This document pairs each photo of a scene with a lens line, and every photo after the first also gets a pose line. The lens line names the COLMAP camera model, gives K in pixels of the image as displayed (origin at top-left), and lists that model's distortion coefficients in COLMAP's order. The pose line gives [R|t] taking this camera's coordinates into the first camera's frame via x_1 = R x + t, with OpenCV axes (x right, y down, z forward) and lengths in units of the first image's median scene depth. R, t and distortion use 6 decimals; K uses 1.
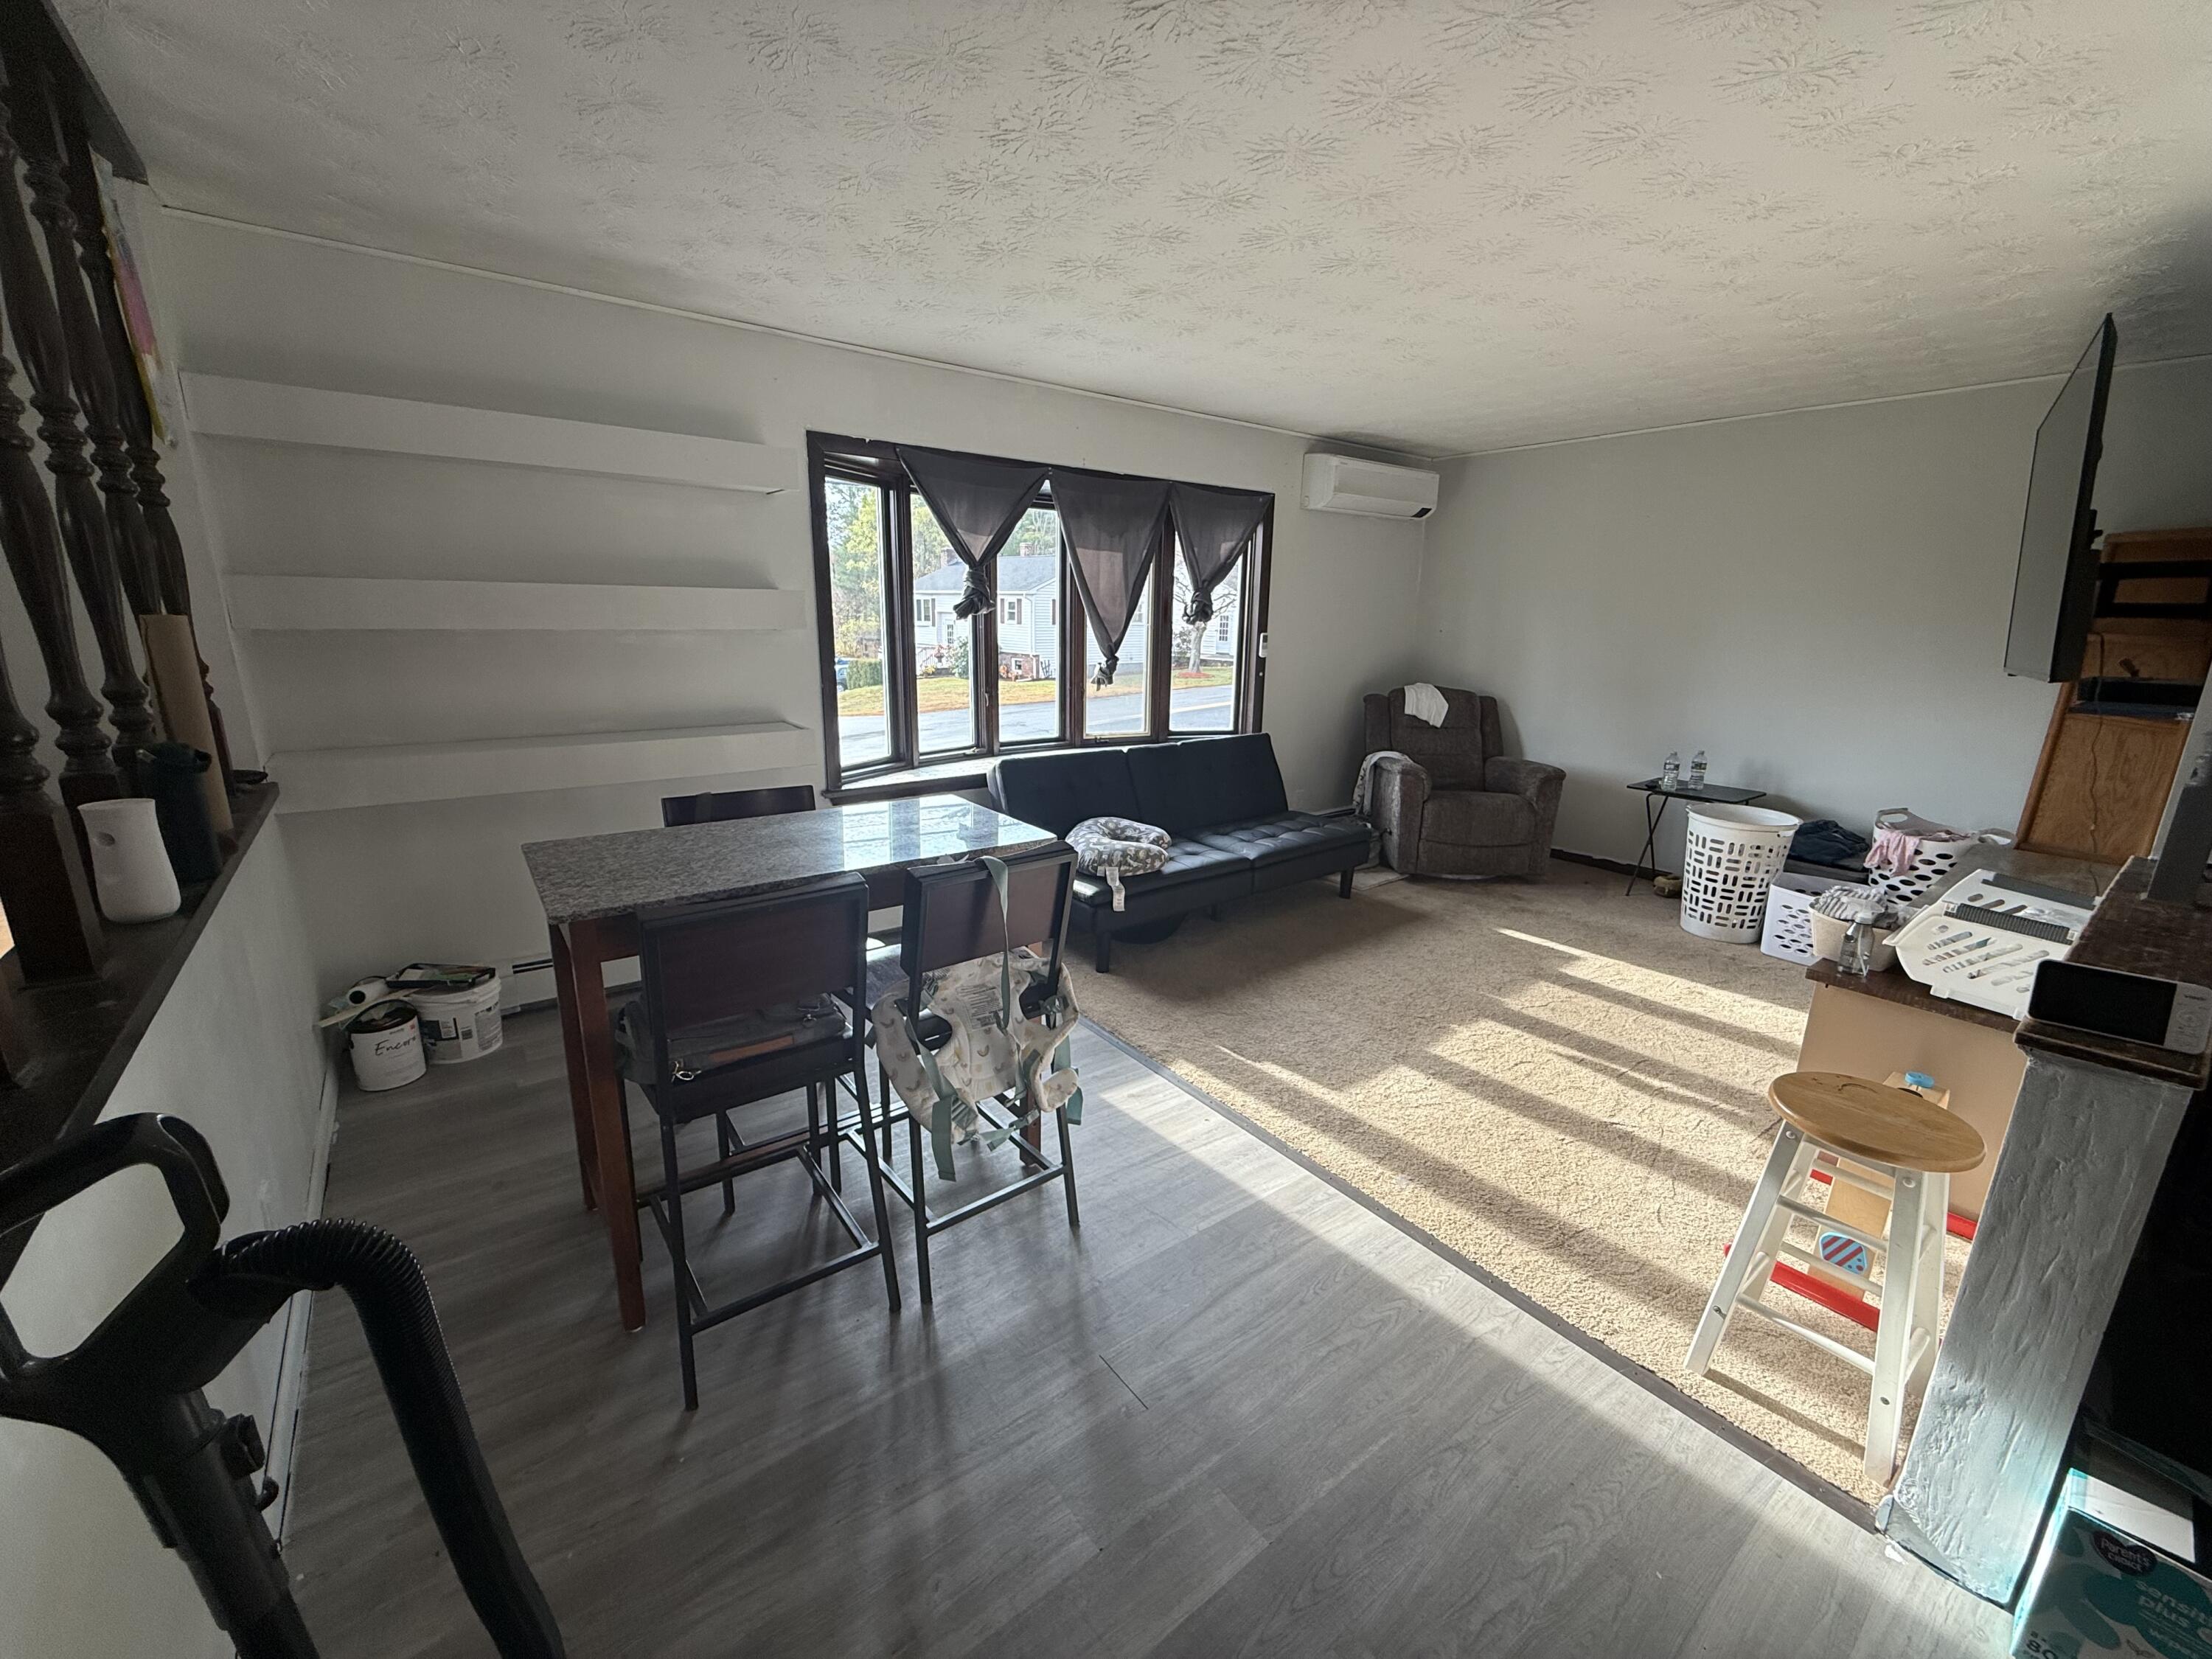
lens RADIAL K [[883.1, 0, 1101.6], [0, 883.1, 829.1], [0, 0, 1]] dist [0.000990, 0.000443]
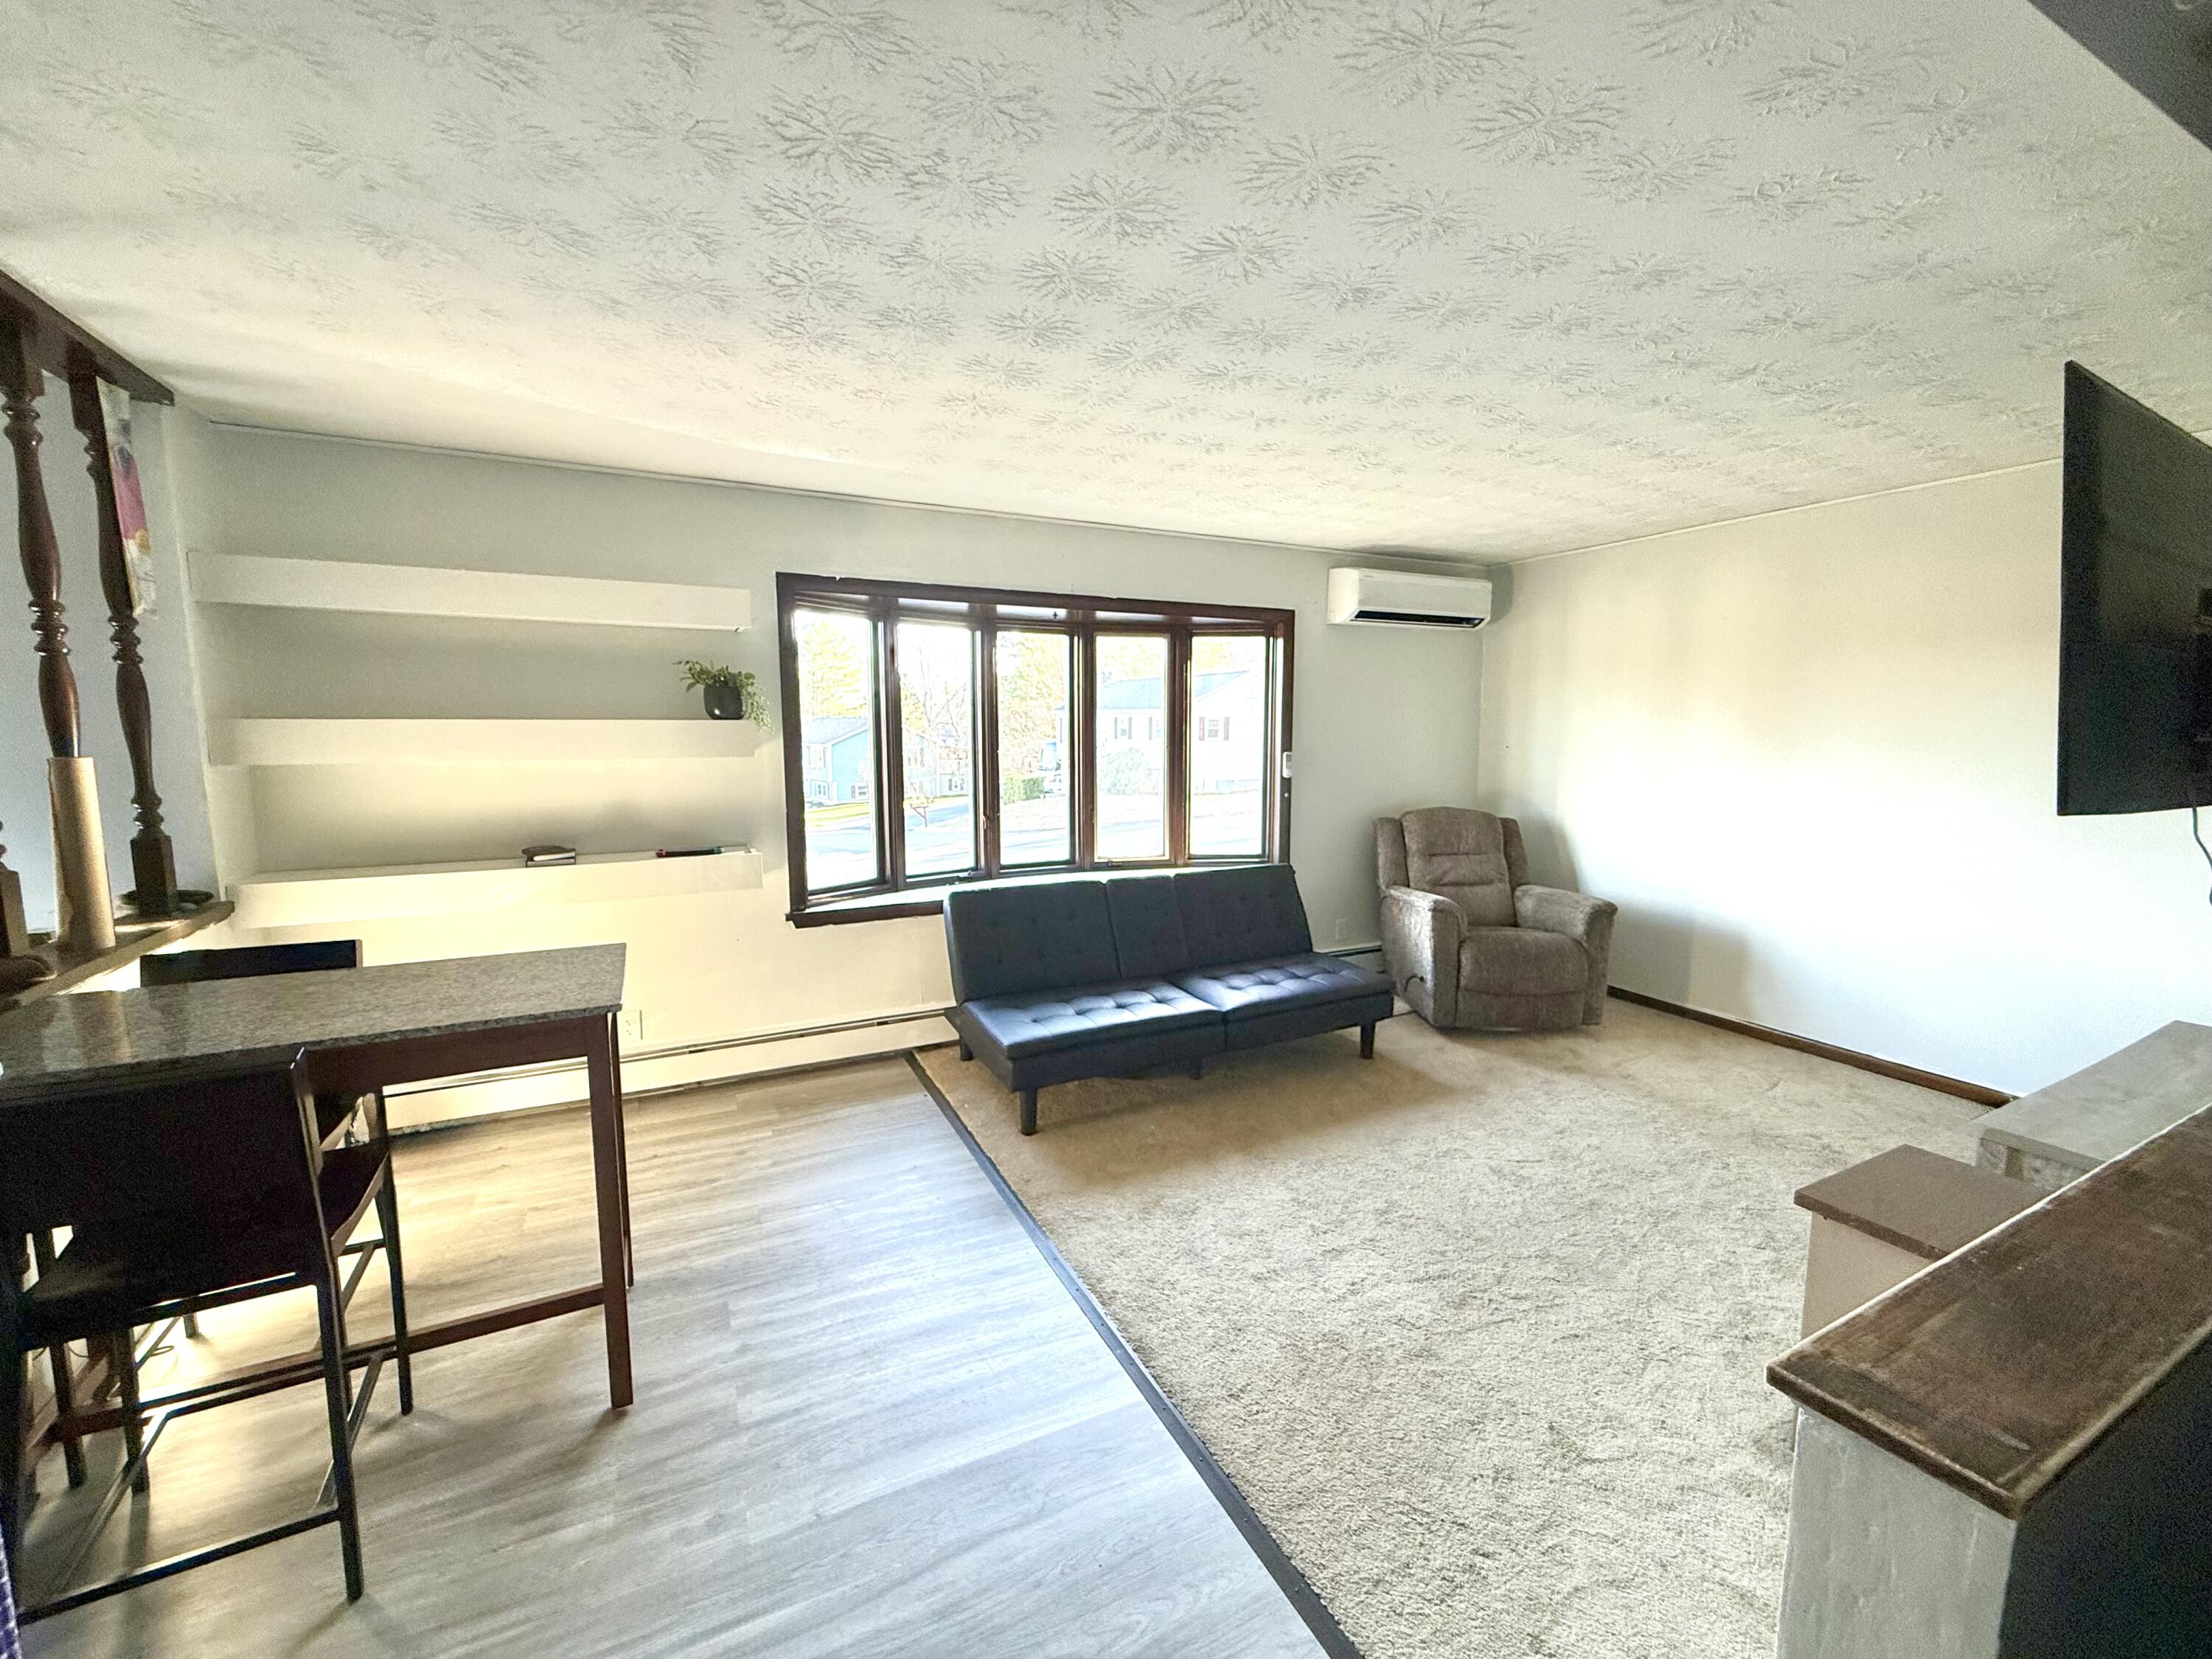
lens RADIAL K [[883.1, 0, 1101.6], [0, 883.1, 829.1], [0, 0, 1]] dist [0.000990, 0.000443]
pose [[0.983053, 0.004414, -0.183270, 0.187348], [-0.027801, 0.991737, -0.125236, -0.019289], [0.181202, 0.128209, 0.975053, 0.061766]]
